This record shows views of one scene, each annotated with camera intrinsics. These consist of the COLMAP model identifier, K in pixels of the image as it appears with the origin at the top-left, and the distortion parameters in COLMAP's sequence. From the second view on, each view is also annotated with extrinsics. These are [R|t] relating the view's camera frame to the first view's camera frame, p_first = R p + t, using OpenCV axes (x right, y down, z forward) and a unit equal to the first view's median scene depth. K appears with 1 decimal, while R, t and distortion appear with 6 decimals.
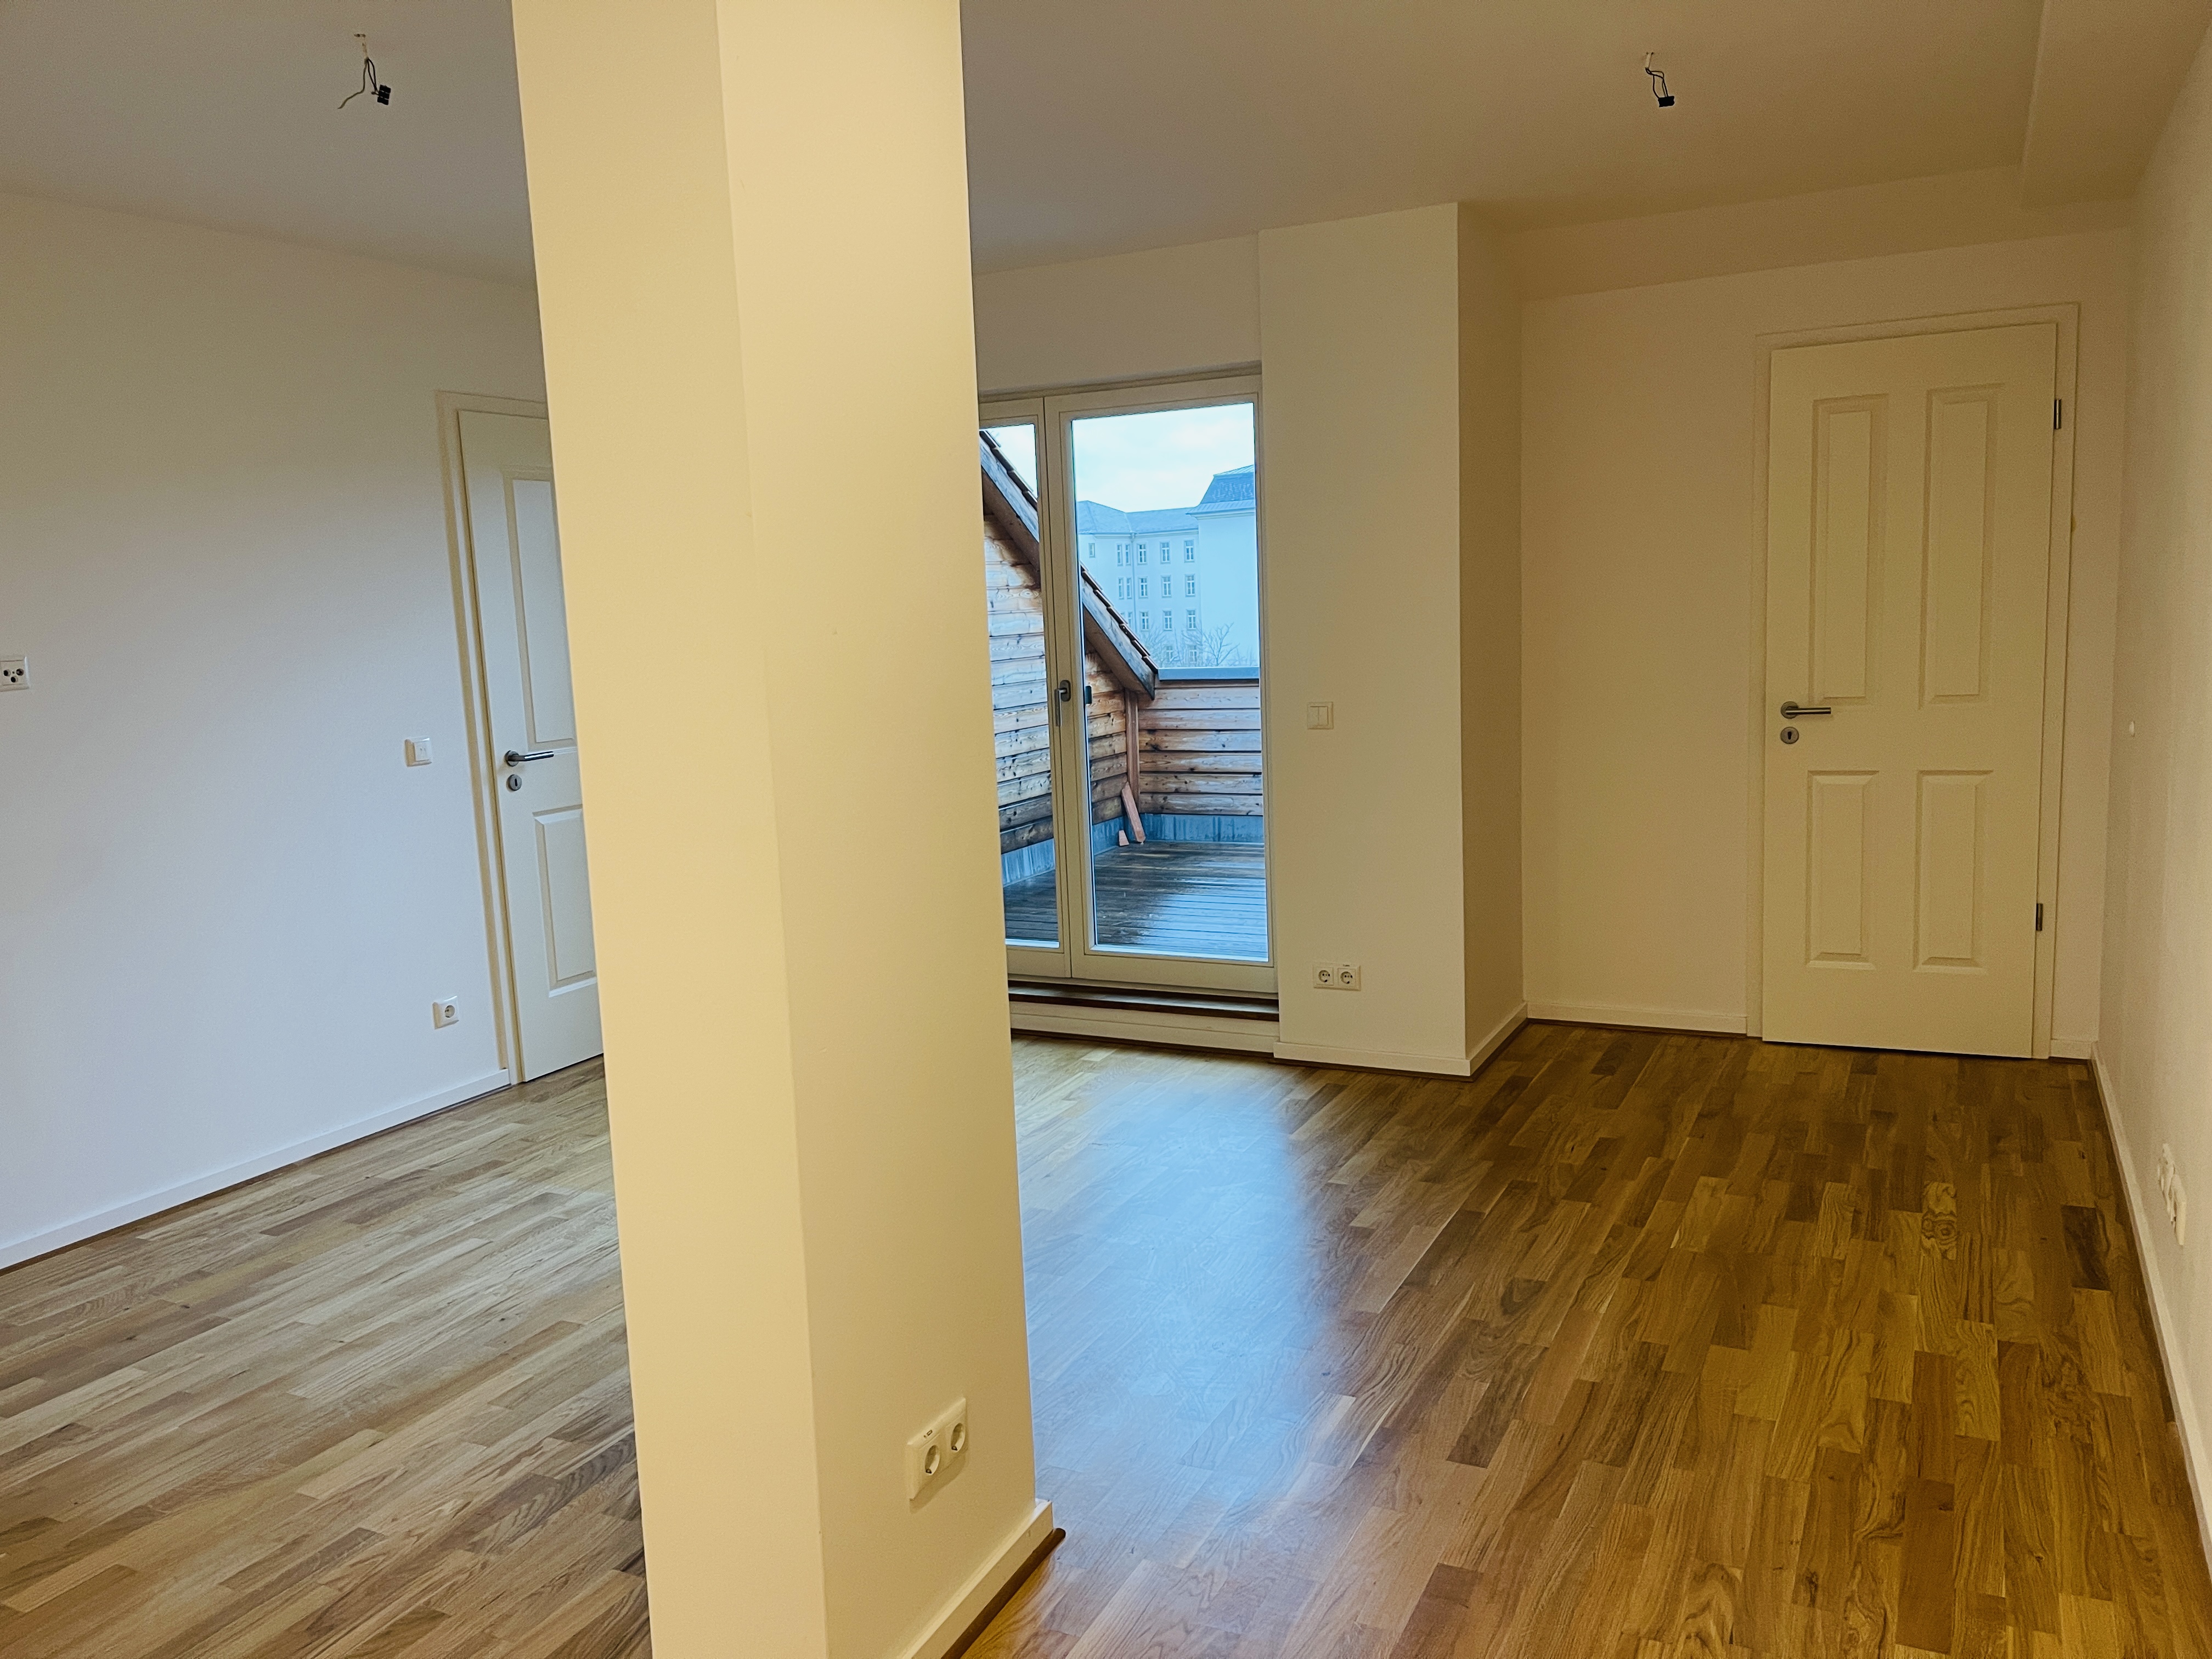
lens RADIAL K [[1668.4, 0, 1121.0], [0, 1668.4, 839.8], [0, 0, 1]] dist [0.067507, -0.082145]
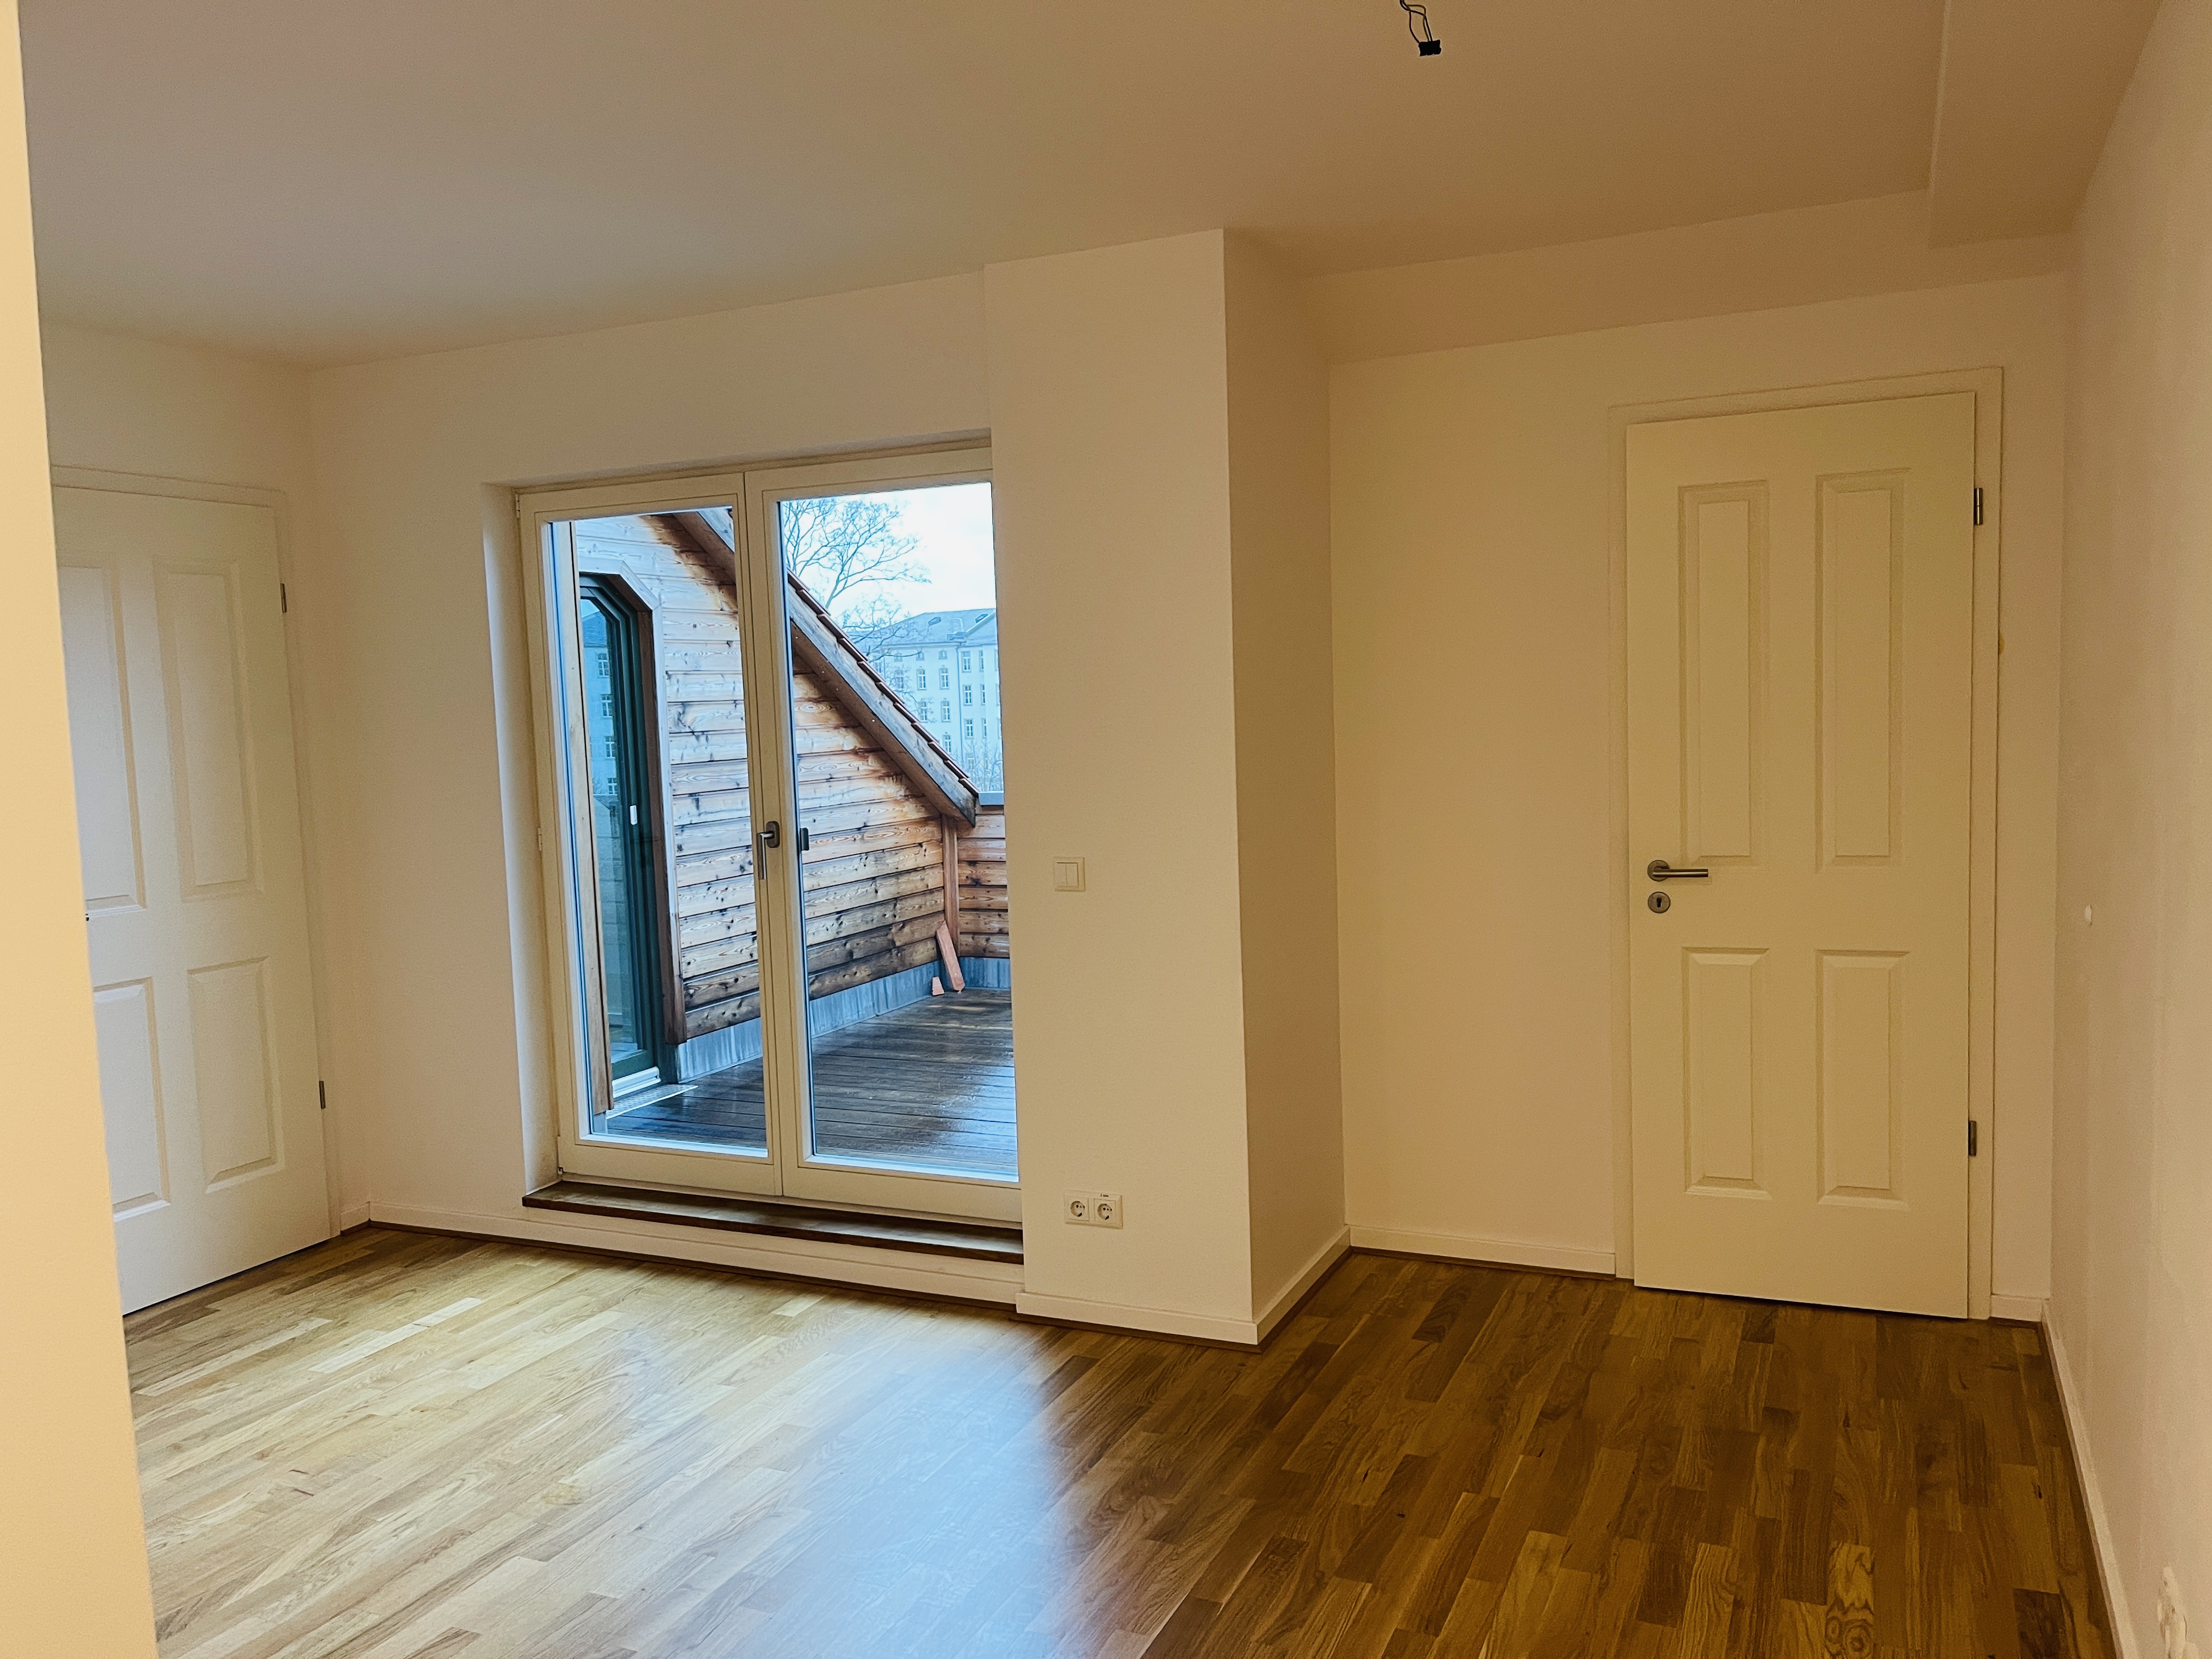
lens RADIAL K [[1668.4, 0, 1127.1], [0, 1668.4, 848.7], [0, 0, 1]] dist [0.067507, -0.082145]
pose [[0.999240, 0.004614, 0.038716, 0.111379], [-0.002472, 0.998473, -0.055189, -0.041544], [-0.038911, 0.055051, 0.997725, 0.208679]]
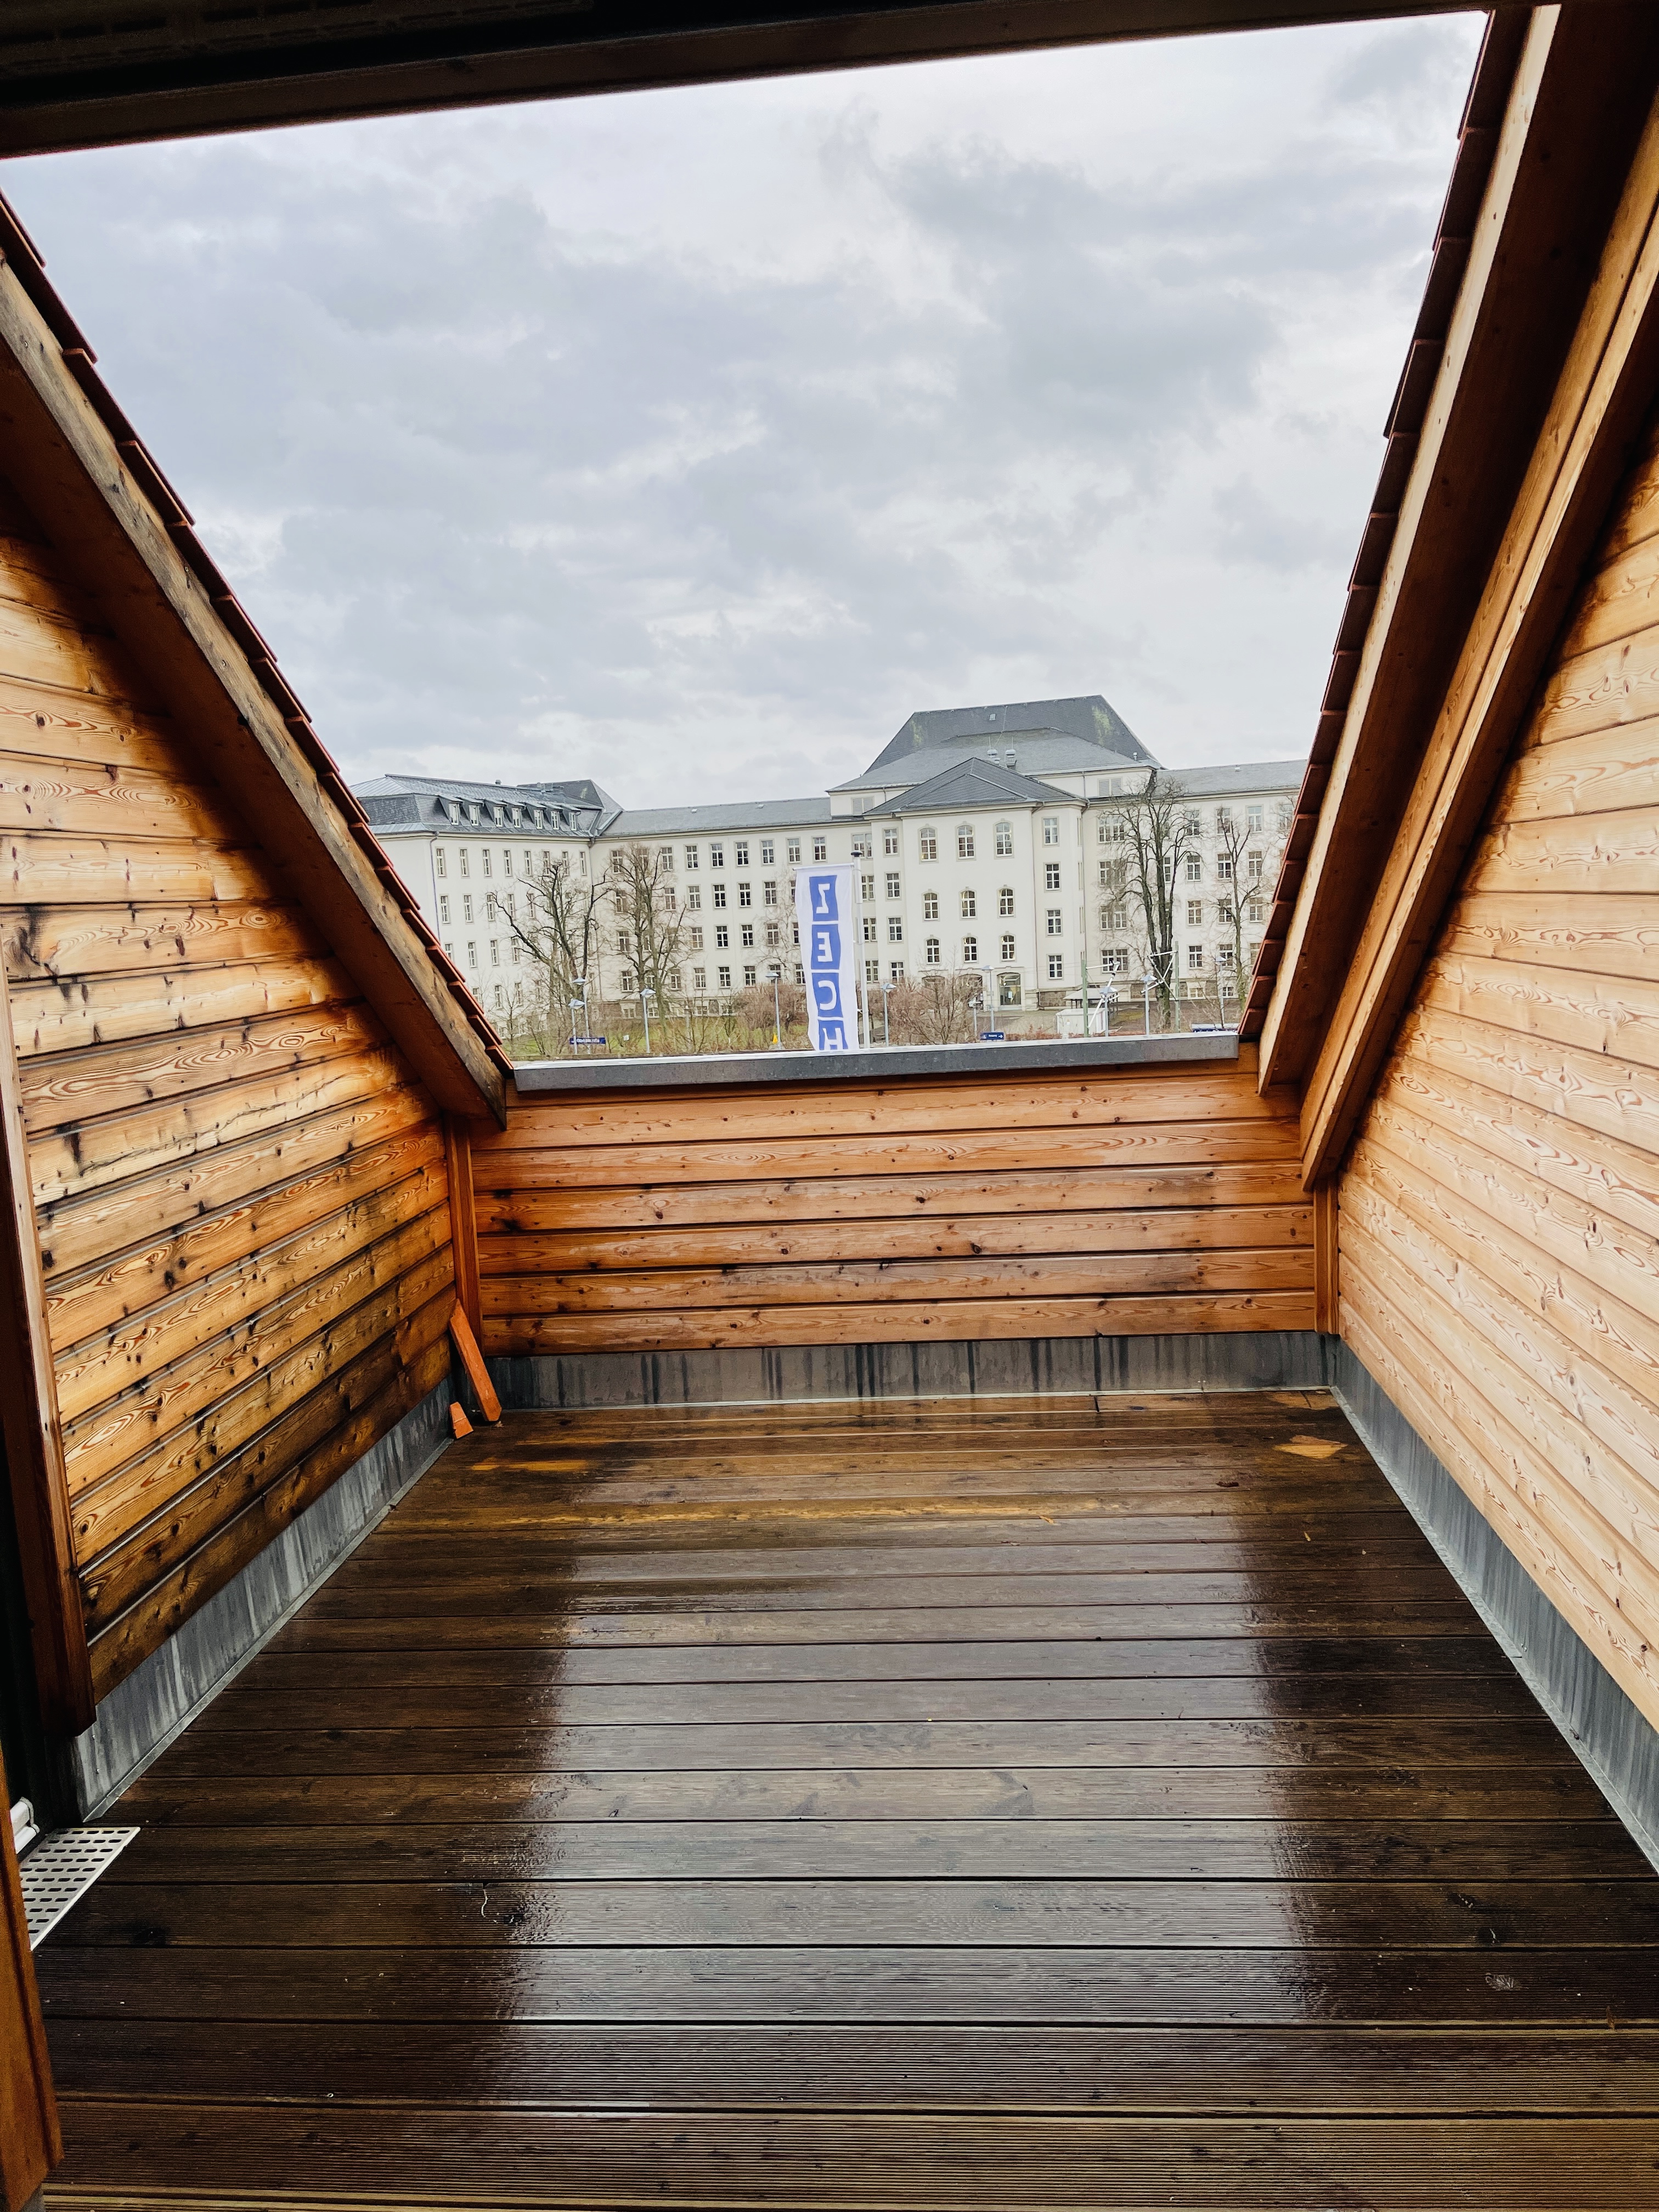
lens RADIAL K [[1668.4, 0, 851.6], [0, 1668.4, 1120.2], [0, 0, 1]] dist [0.067507, -0.082145]
pose [[0.927799, -0.057328, 0.368649, -0.115067], [0.068503, 0.997501, -0.017284, -0.120896], [-0.366737, 0.041290, 0.929408, 0.845160]]
